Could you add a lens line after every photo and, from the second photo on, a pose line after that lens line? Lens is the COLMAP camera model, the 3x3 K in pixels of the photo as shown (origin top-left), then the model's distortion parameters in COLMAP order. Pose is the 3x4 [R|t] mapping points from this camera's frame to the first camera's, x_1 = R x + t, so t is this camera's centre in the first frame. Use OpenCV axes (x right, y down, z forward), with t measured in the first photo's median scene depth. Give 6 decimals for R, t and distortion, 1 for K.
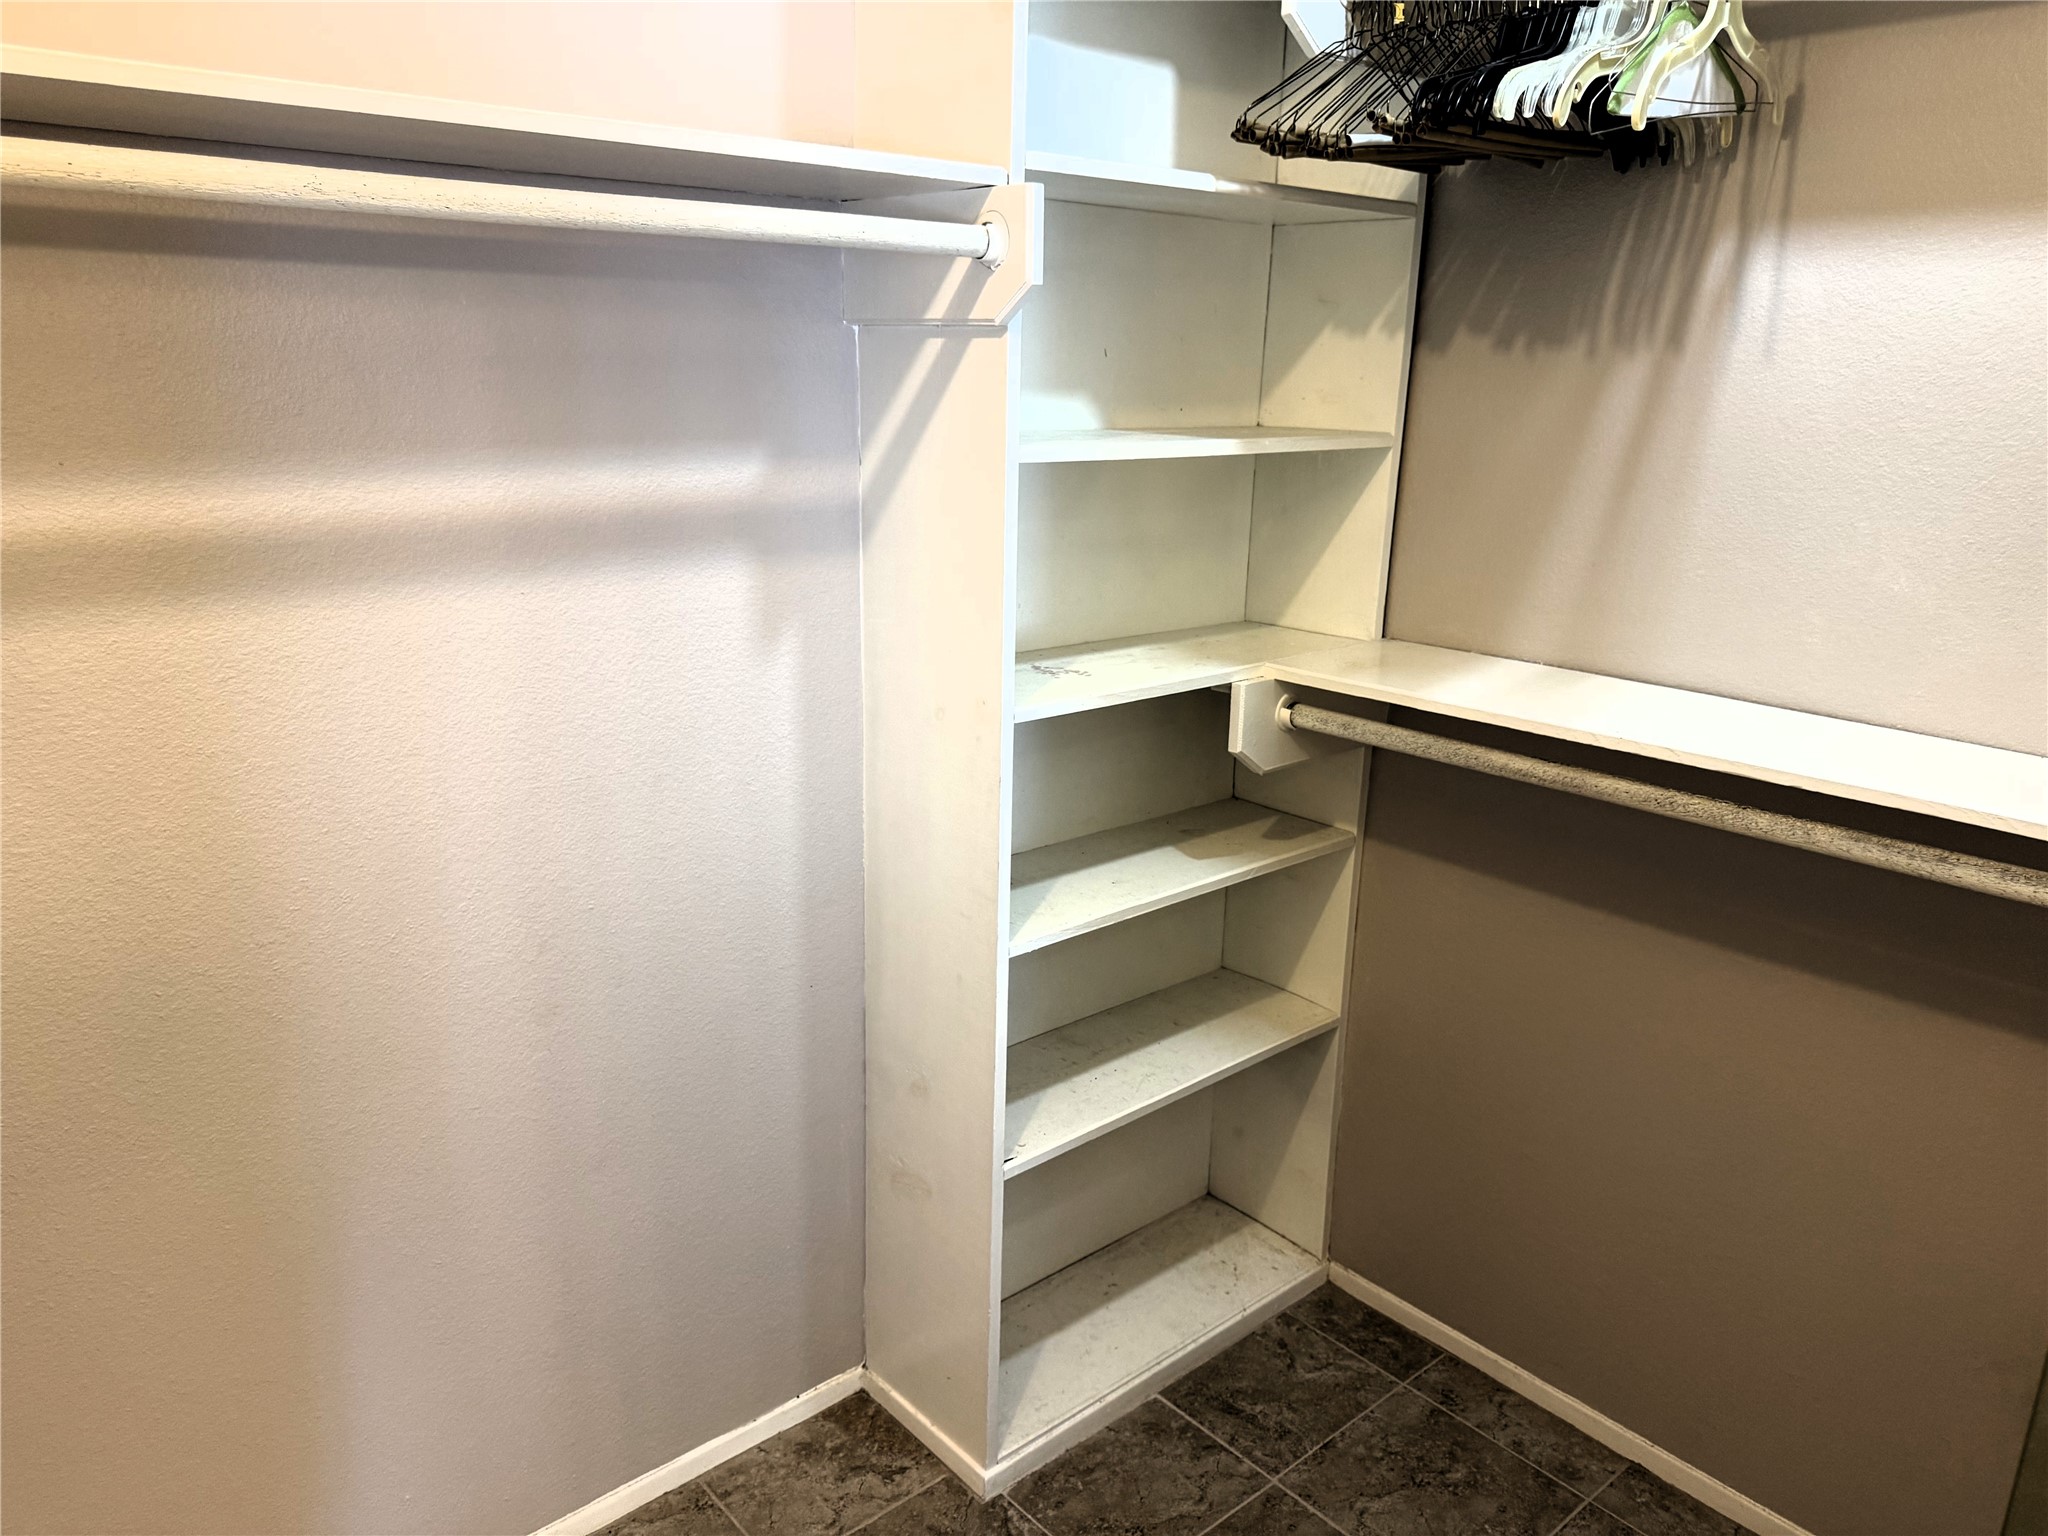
lens RADIAL K [[1453.9, 0, 1016.5], [0, 1453.9, 778.2], [0, 0, 1]] dist [0.041464, -0.053022]
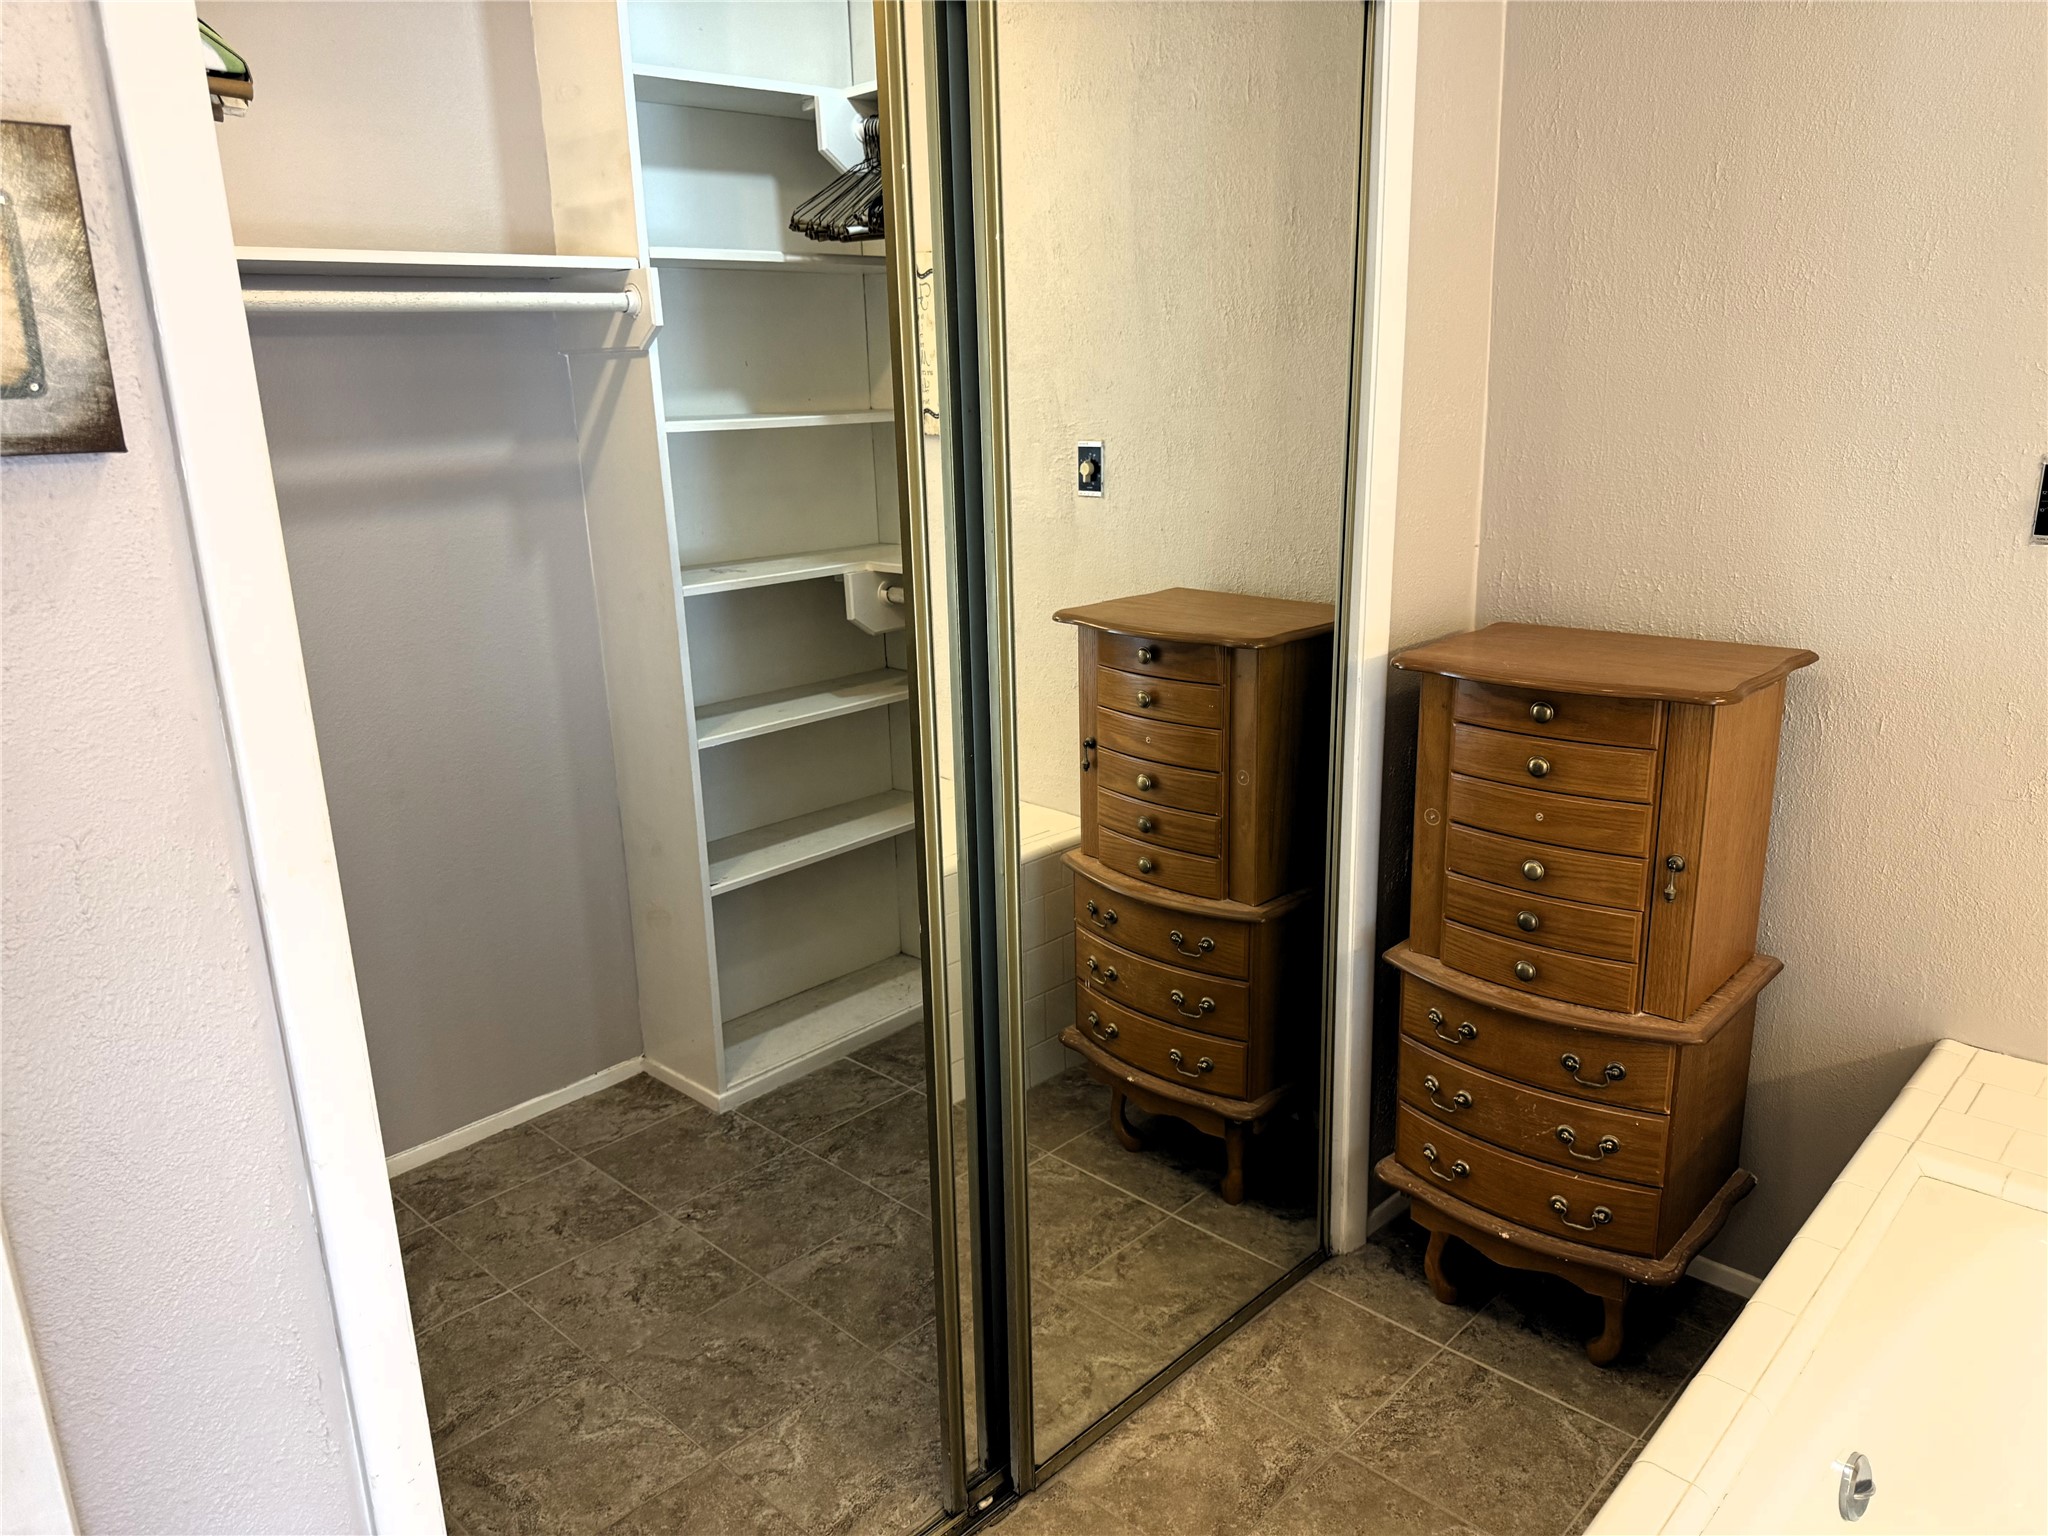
lens RADIAL K [[1453.9, 0, 1027.2], [0, 1453.9, 779.9], [0, 0, 1]] dist [0.041464, -0.053022]
pose [[0.994083, -0.075415, 0.078182, 0.205753], [0.076115, 0.997081, -0.006013, 0.177923], [-0.077500, 0.011928, 0.996921, -0.554067]]
